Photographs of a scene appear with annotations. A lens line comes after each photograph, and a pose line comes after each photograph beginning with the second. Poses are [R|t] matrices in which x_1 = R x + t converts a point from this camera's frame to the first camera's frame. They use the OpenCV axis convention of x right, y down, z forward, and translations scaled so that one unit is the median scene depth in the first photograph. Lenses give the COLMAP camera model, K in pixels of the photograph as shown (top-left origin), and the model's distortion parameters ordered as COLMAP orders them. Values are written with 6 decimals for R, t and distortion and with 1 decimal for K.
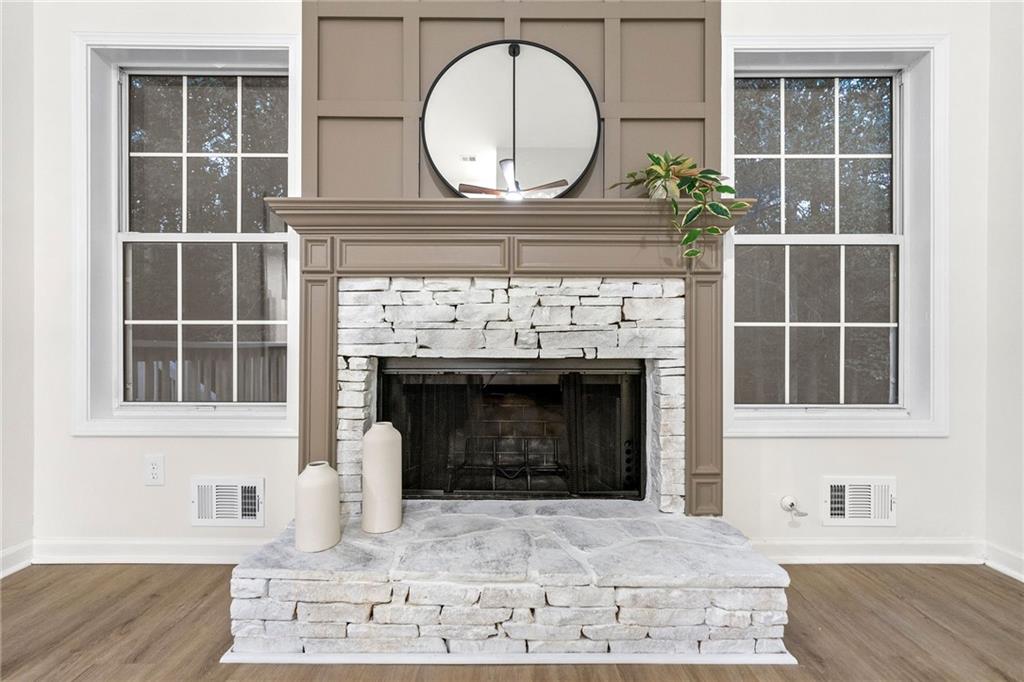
lens RADIAL K [[416.7, 0, 511.5], [0, 416.7, 344.0], [0, 0, 1]] dist [0.001047, -0.000179]
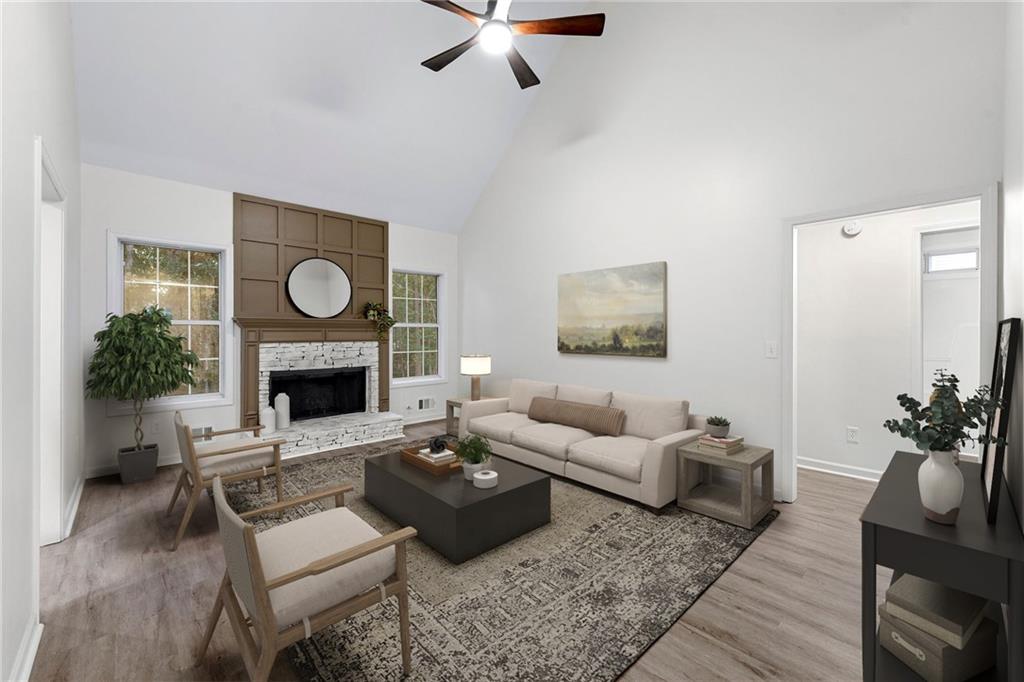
lens RADIAL K [[417.8, 0, 515.9], [0, 417.8, 331.5], [0, 0, 1]] dist [0.000494, -0.000005]
pose [[0.724961, -0.000986, 0.688790, -1.078501], [-0.000712, 0.999997, 0.002180, -0.242606], [-0.688790, -0.002071, 0.724958, -2.159540]]
